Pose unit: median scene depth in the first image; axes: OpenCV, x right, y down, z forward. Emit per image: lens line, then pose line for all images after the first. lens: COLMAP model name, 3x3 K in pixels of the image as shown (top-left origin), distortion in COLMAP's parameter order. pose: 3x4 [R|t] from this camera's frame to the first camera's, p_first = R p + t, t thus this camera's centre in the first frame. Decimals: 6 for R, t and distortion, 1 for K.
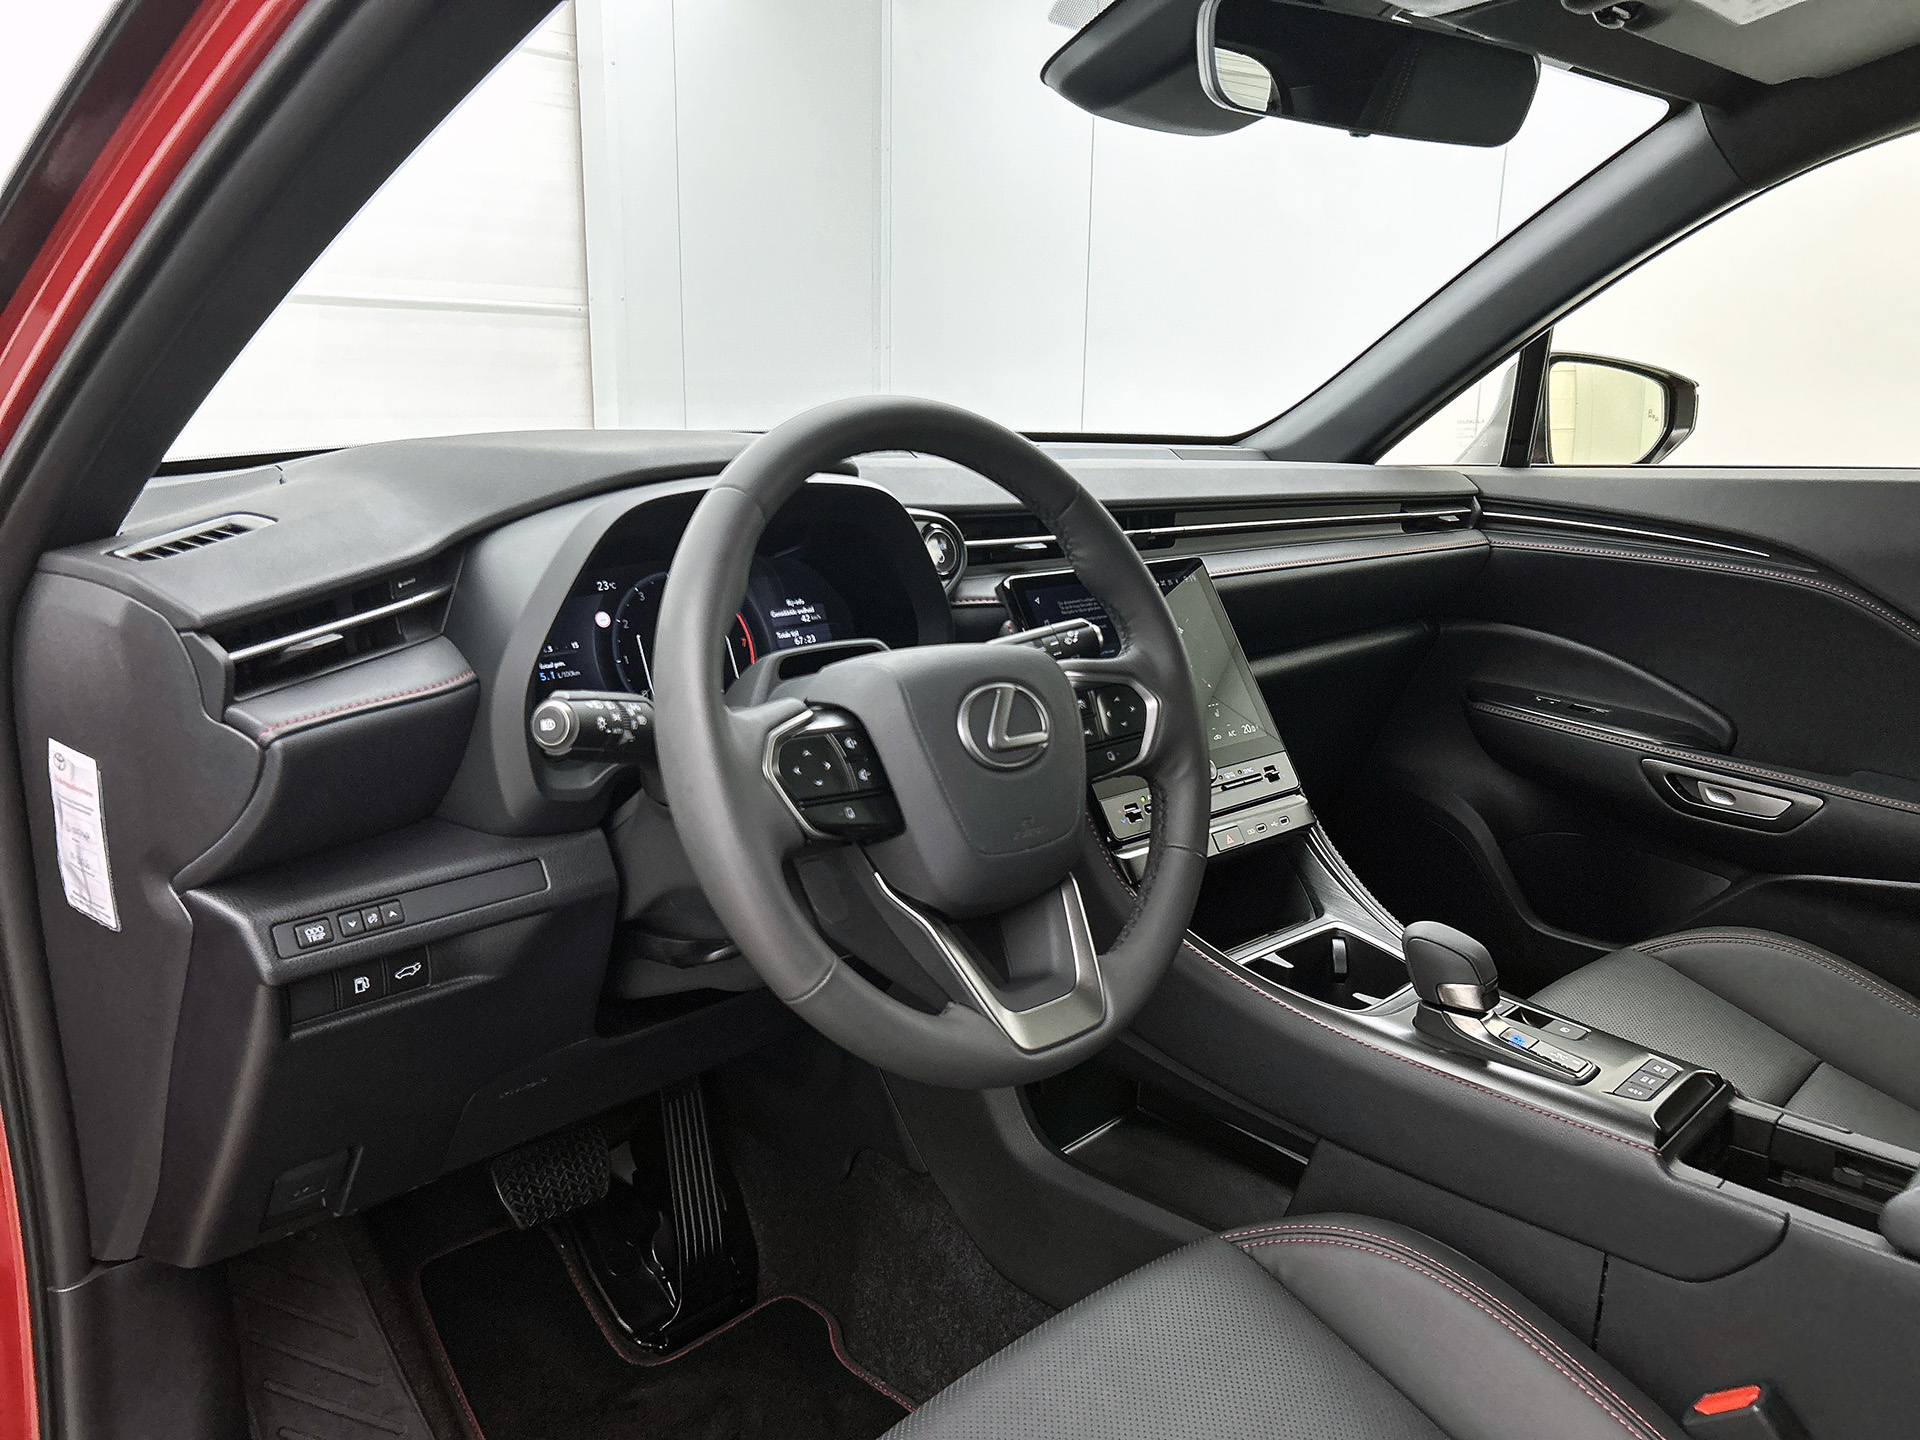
lens RADIAL K [[1466.4, 0, 955.3], [0, 1466.4, 711.3], [0, 0, 1]] dist [0.051954, -0.031438]
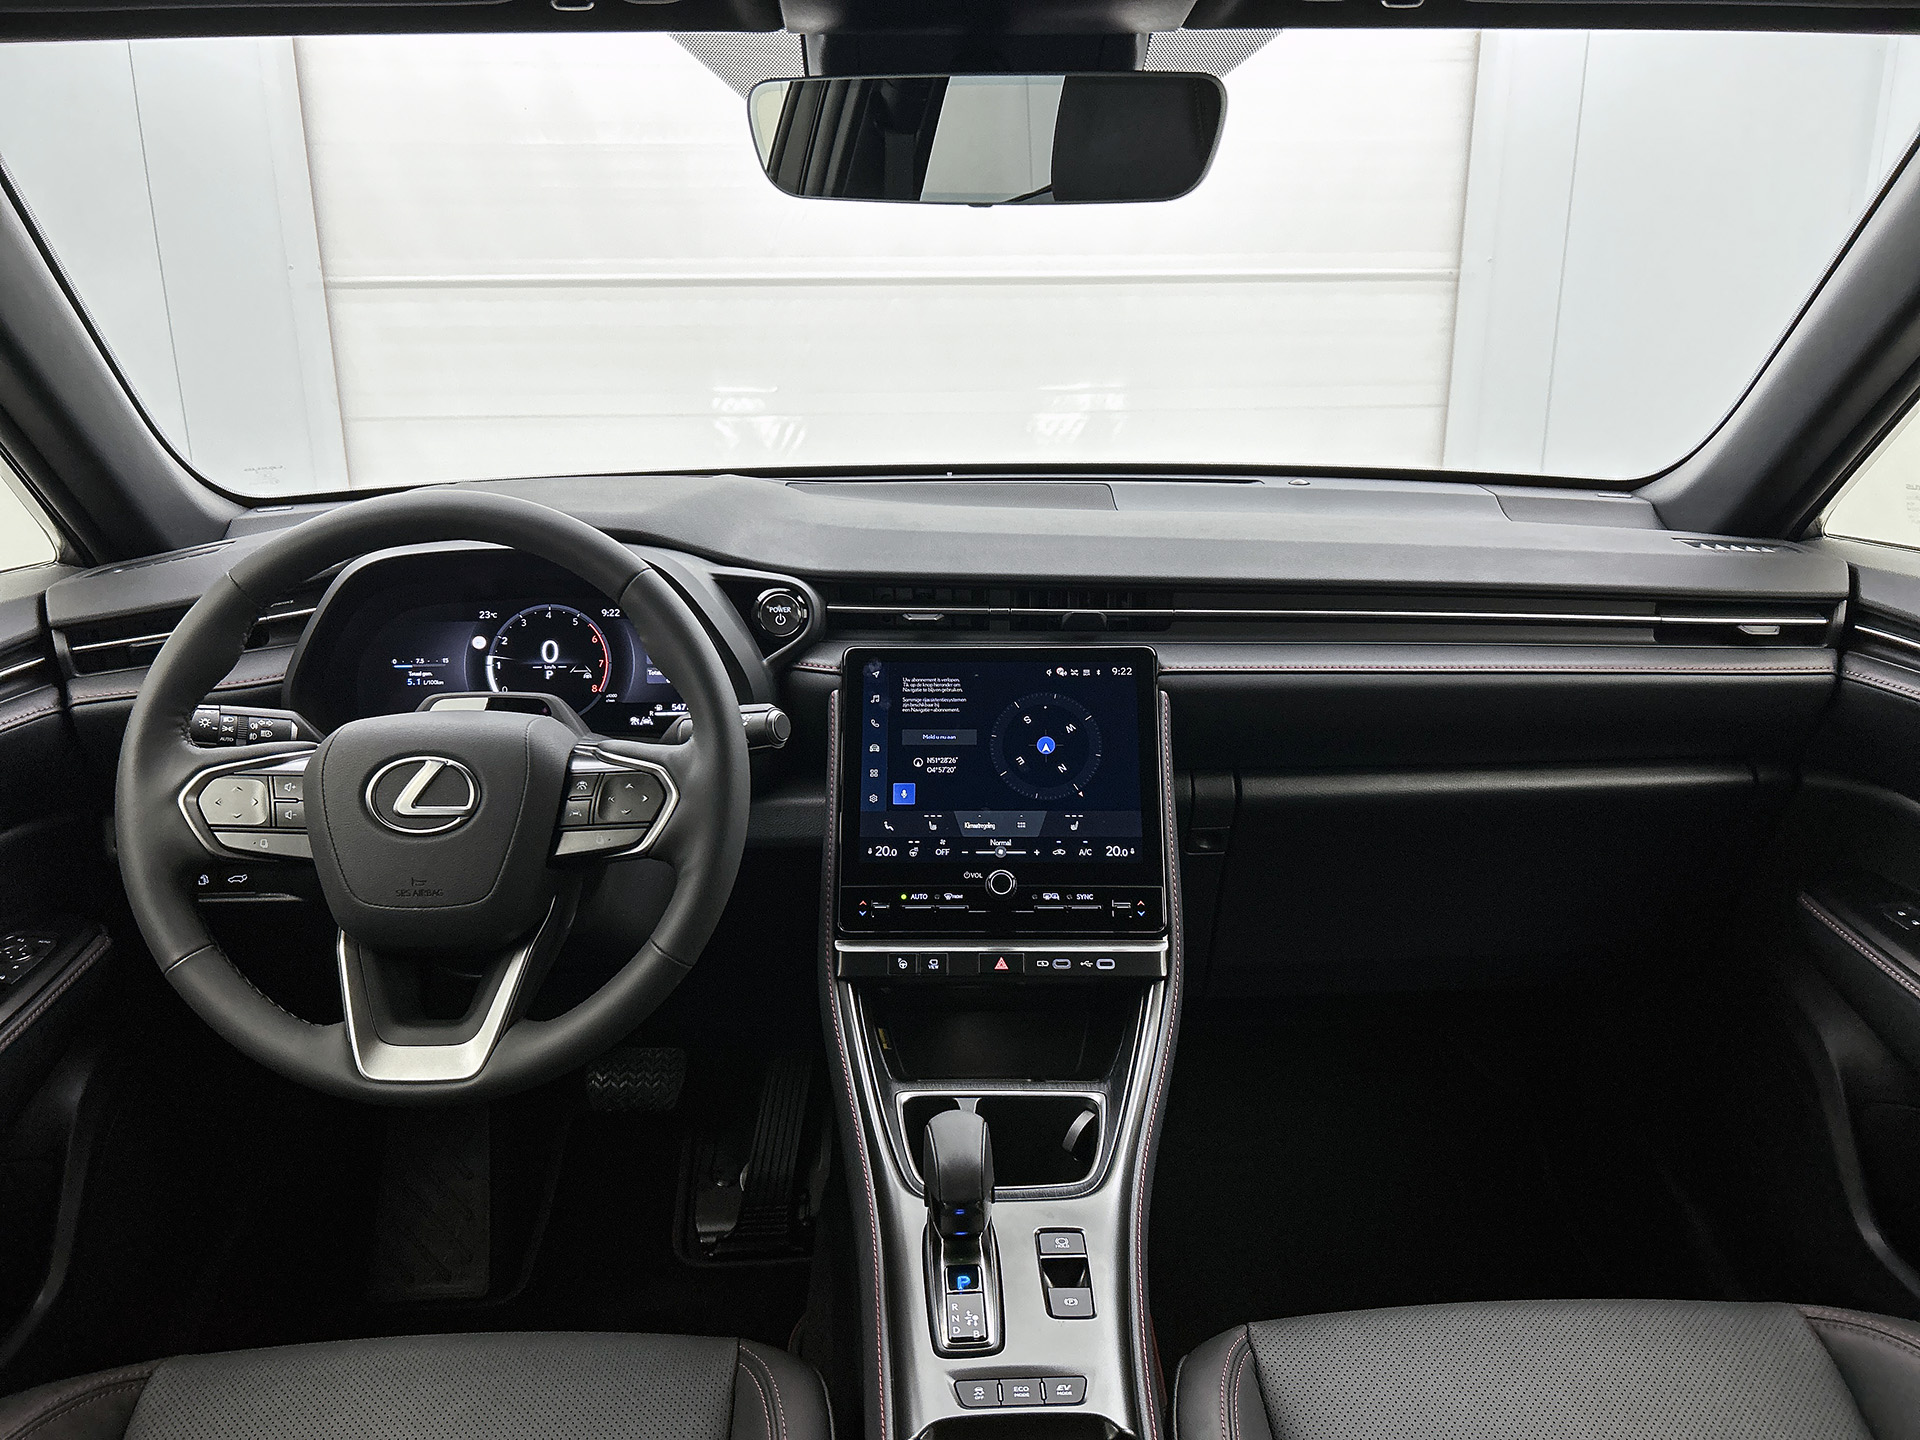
lens RADIAL K [[1466.4, 0, 966.3], [0, 1466.4, 698.8], [0, 0, 1]] dist [0.051954, -0.031438]
pose [[0.722425, 0.161732, -0.672269, 0.806700], [-0.136074, 0.986501, 0.091103, -0.165443], [0.677928, 0.025663, 0.734680, 0.331964]]
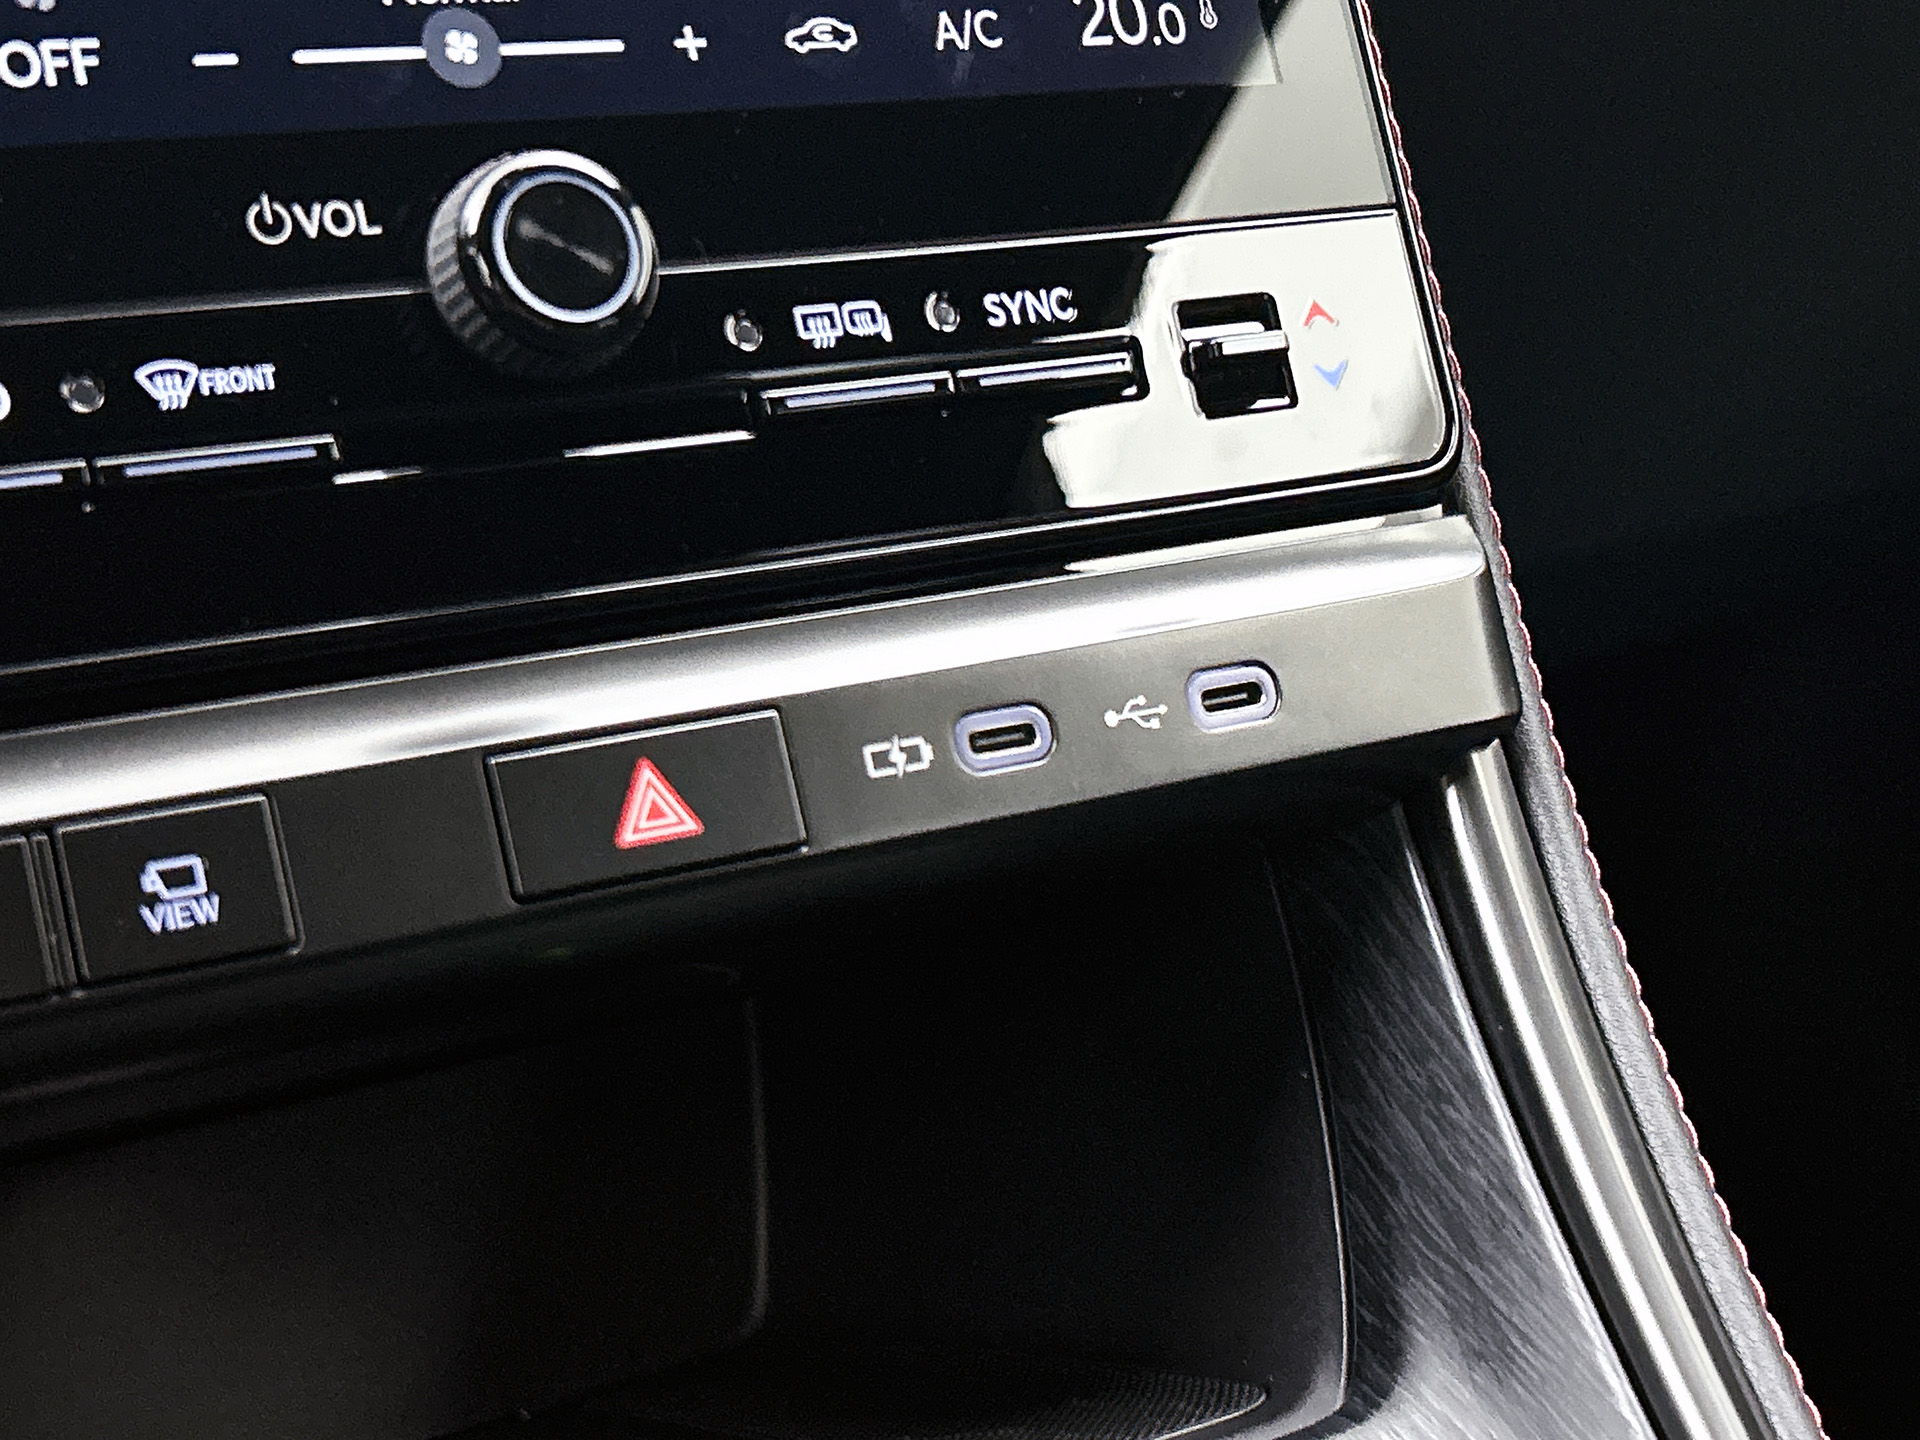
lens RADIAL K [[3021.2, 0, 970.7], [0, 3021.2, 700.4], [0, 0, 1]] dist [0.070902, 0.000000]
pose [[0.981168, 0.135951, -0.137212, 0.265248], [-0.109530, 0.976709, 0.184506, 0.027399], [0.159100, -0.166003, 0.973206, 0.797419]]
